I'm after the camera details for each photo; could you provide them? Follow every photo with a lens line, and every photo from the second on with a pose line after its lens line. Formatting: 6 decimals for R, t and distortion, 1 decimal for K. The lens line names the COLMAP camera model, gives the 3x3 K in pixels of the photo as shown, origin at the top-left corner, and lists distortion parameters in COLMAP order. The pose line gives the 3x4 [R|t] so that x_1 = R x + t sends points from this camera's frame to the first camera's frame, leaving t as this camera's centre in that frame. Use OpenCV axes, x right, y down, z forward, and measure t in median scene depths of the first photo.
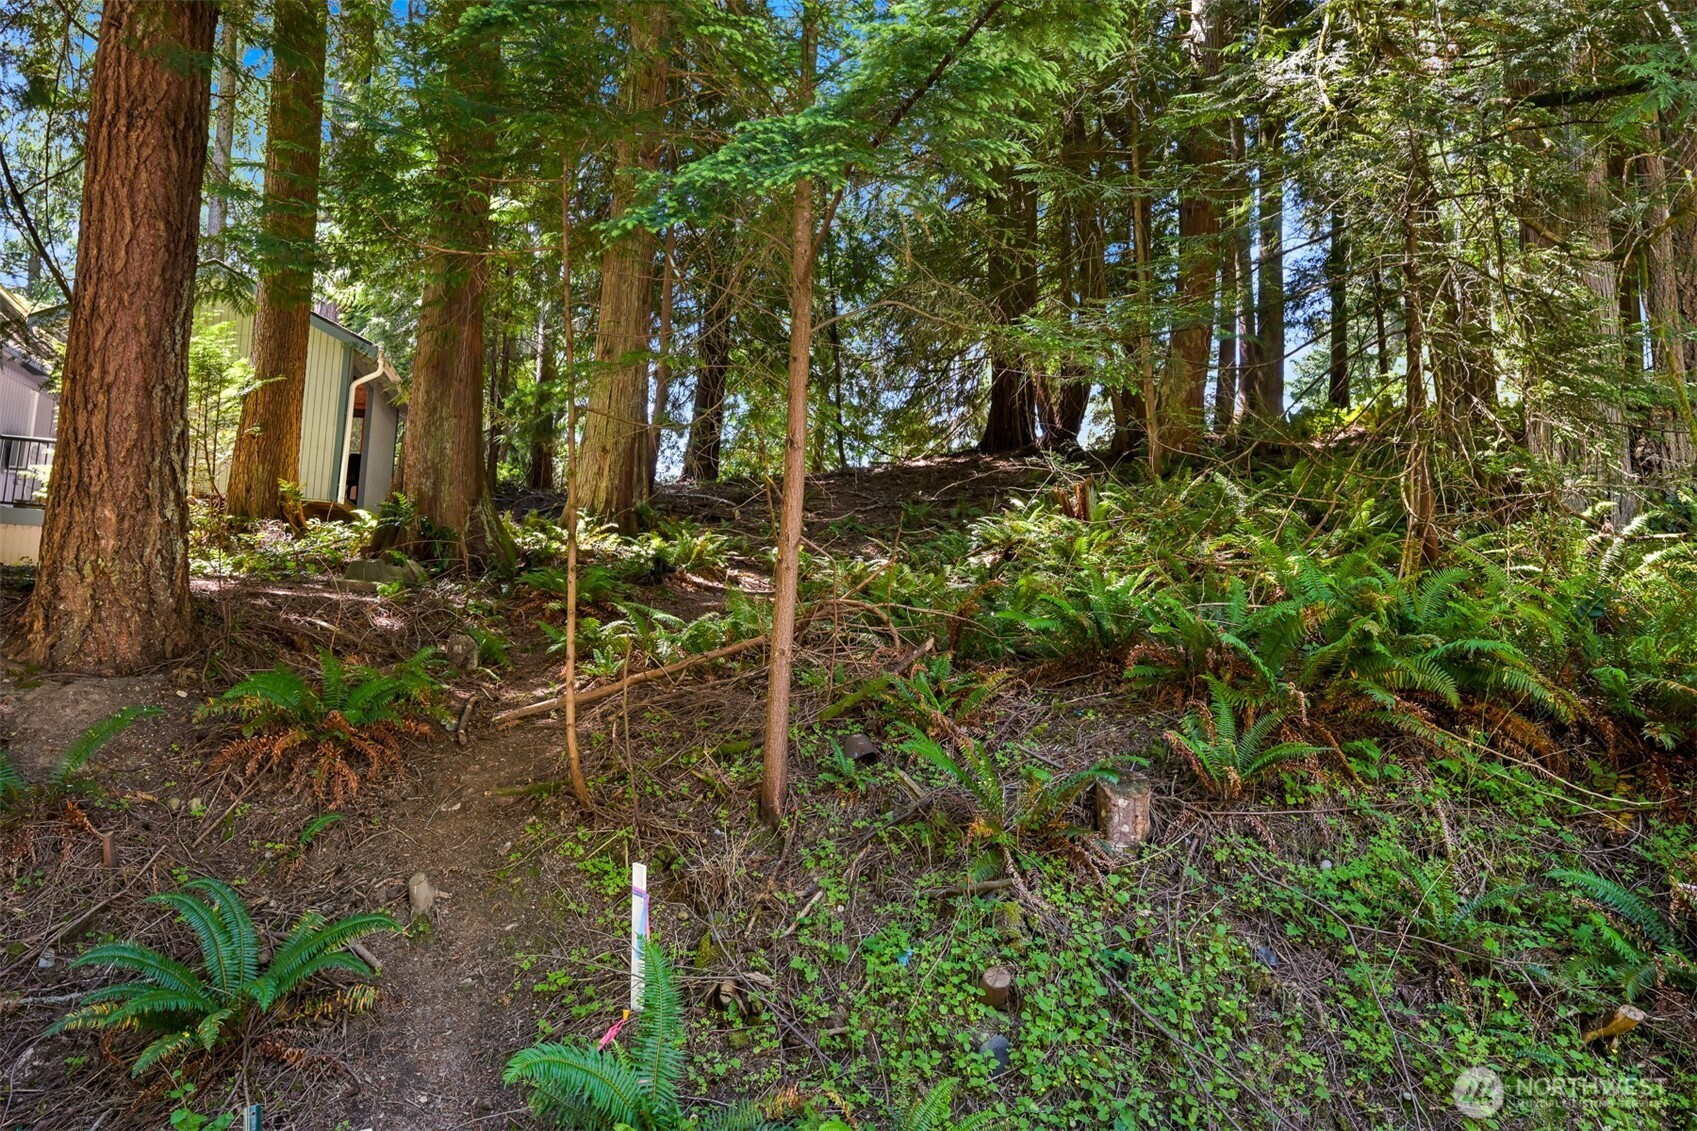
lens RADIAL K [[1132.1, 0, 848.2], [0, 1132.1, 564.8], [0, 0, 1]] dist [-0.006850, -0.000790]
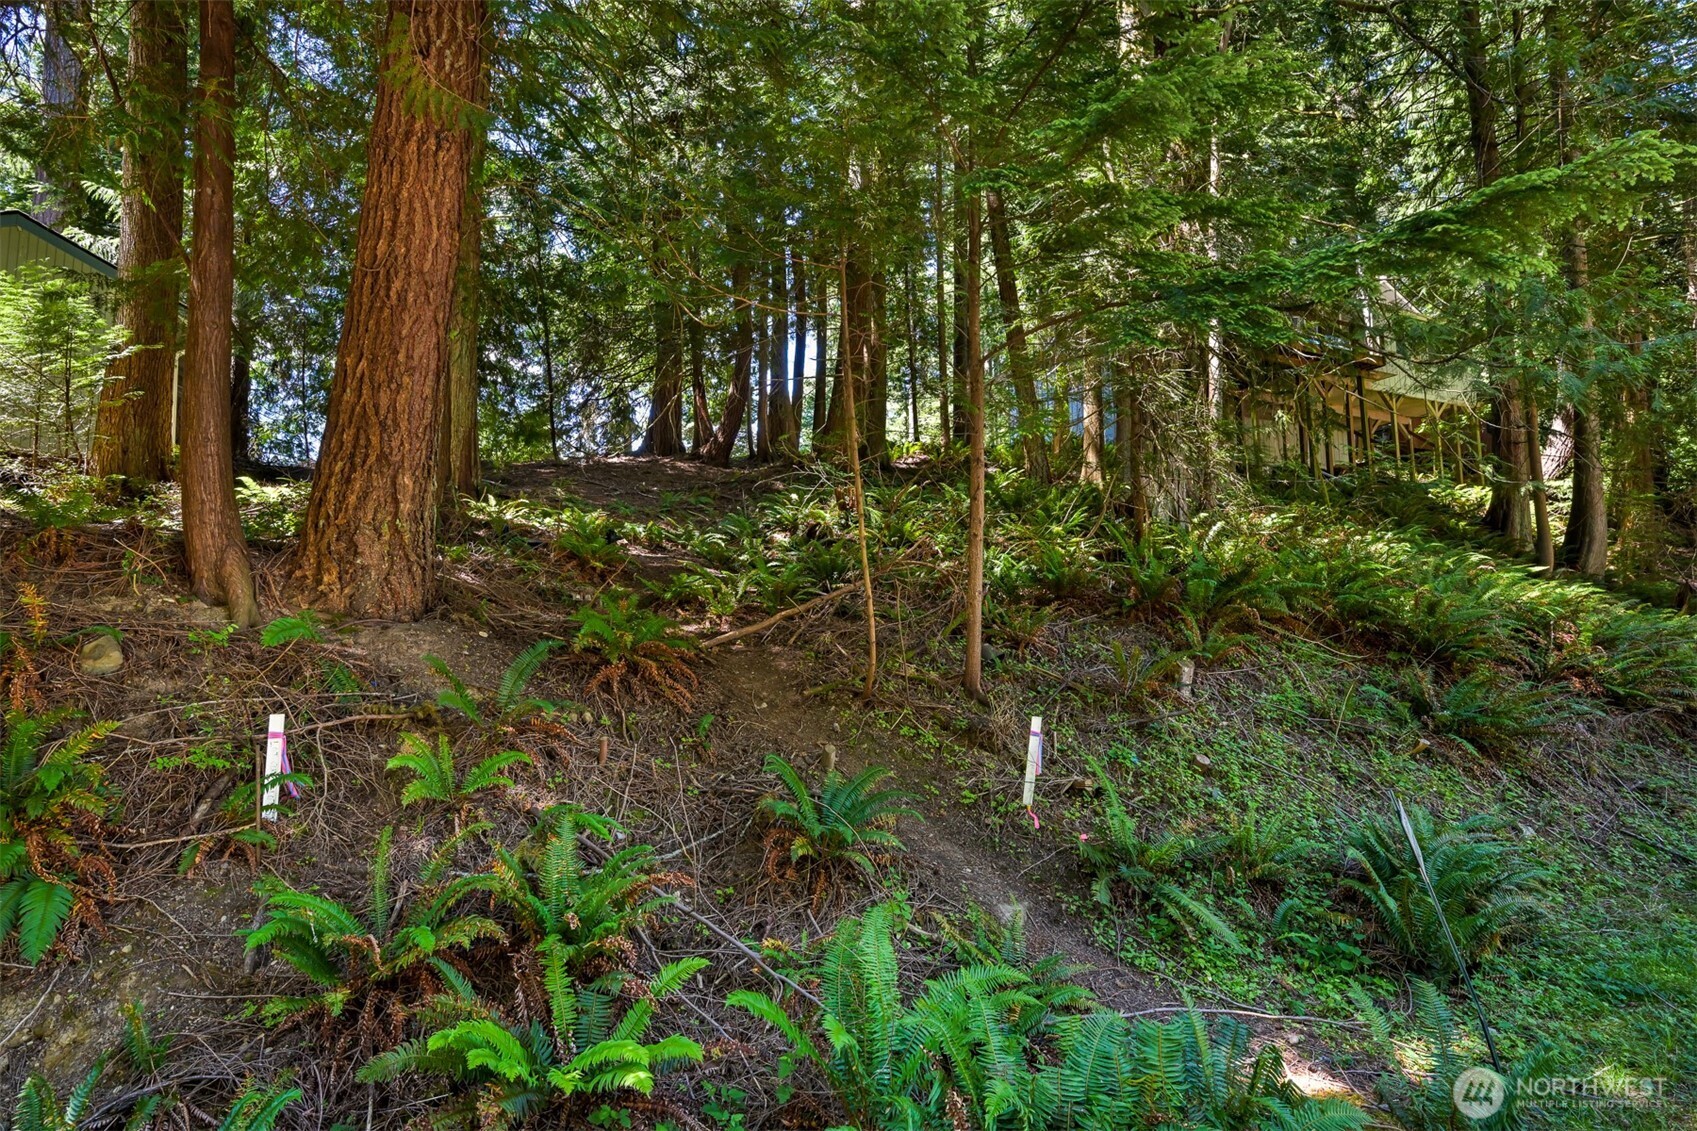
lens RADIAL K [[853.6, 0, 845.6], [0, 853.6, 564.4], [0, 0, 1]] dist [-0.000914, -0.000019]
pose [[0.882473, 0.006836, 0.470314, -0.668597], [-0.019726, 0.999553, 0.022484, 0.011574], [-0.469950, -0.029119, 0.882213, 0.018940]]
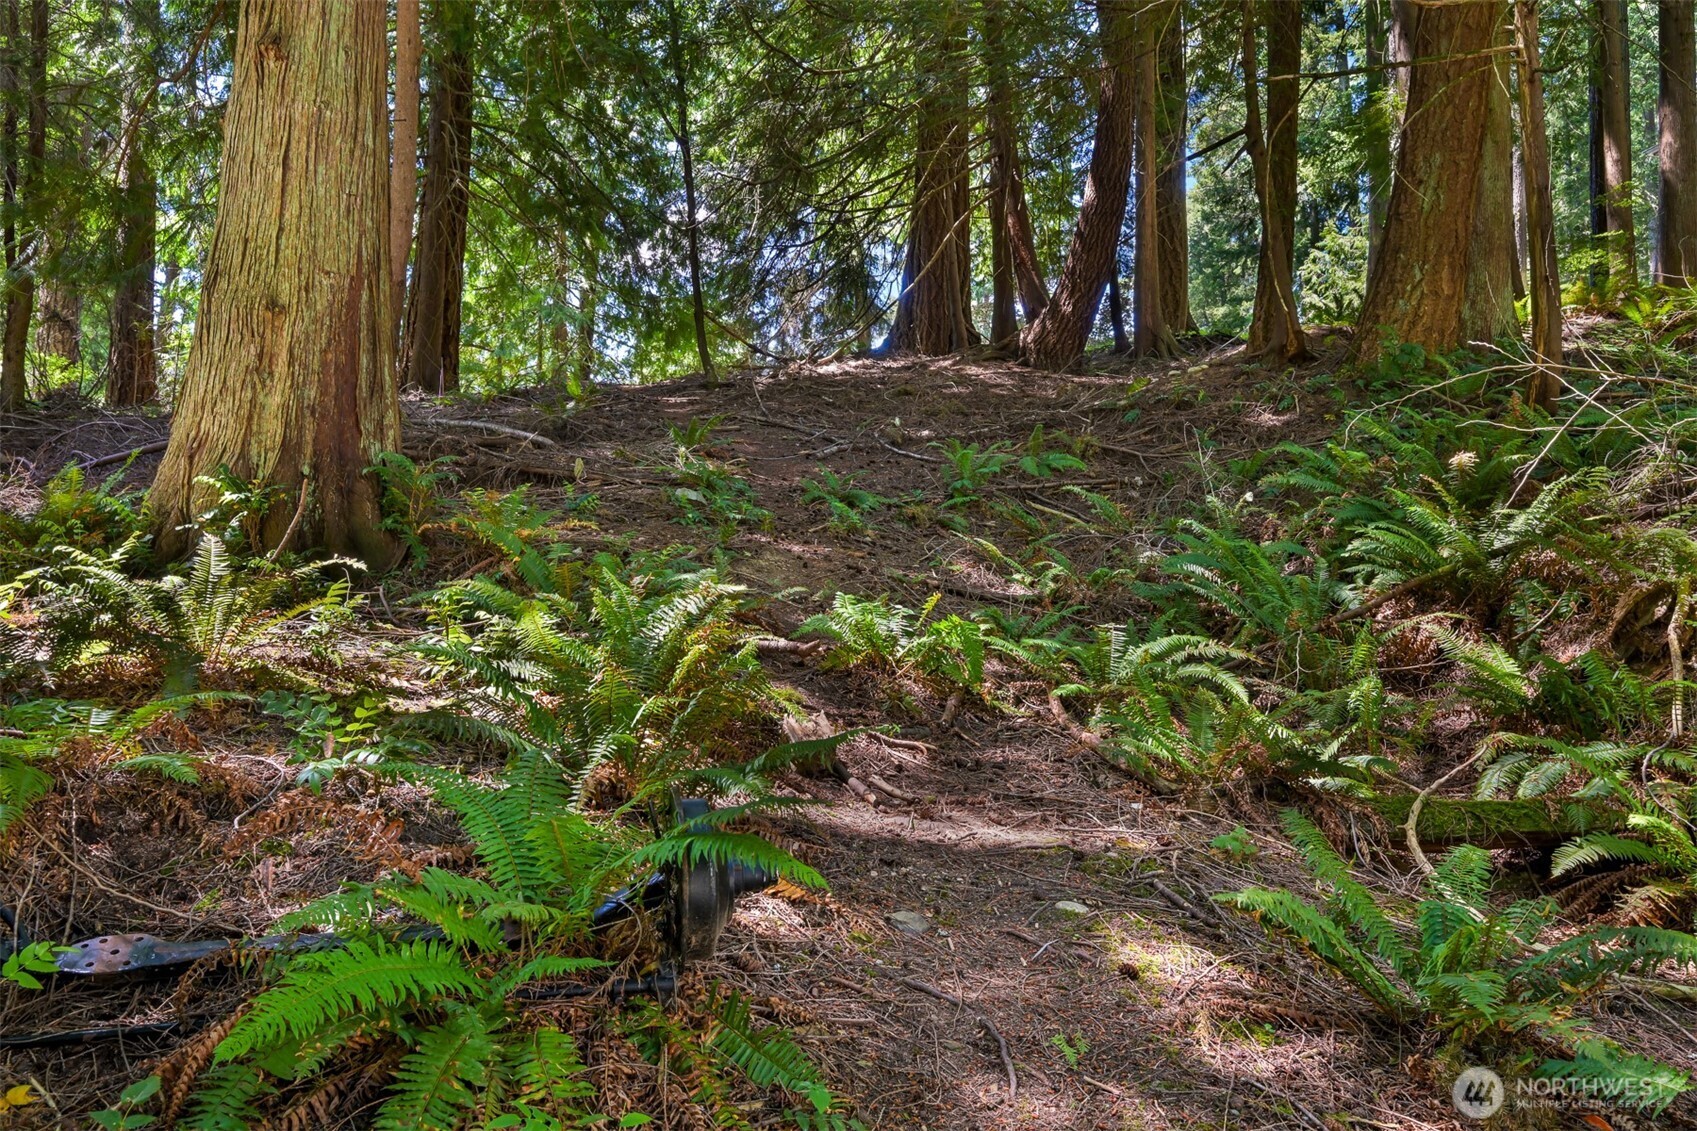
lens RADIAL K [[1302.3, 0, 843.6], [0, 1302.3, 563.9], [0, 0, 1]] dist [-0.014682, -0.002545]
pose [[0.976245, -0.013530, 0.216246, -0.320154], [0.001960, 0.998559, 0.053629, -0.100732], [-0.216660, -0.051931, 0.974865, 1.372711]]
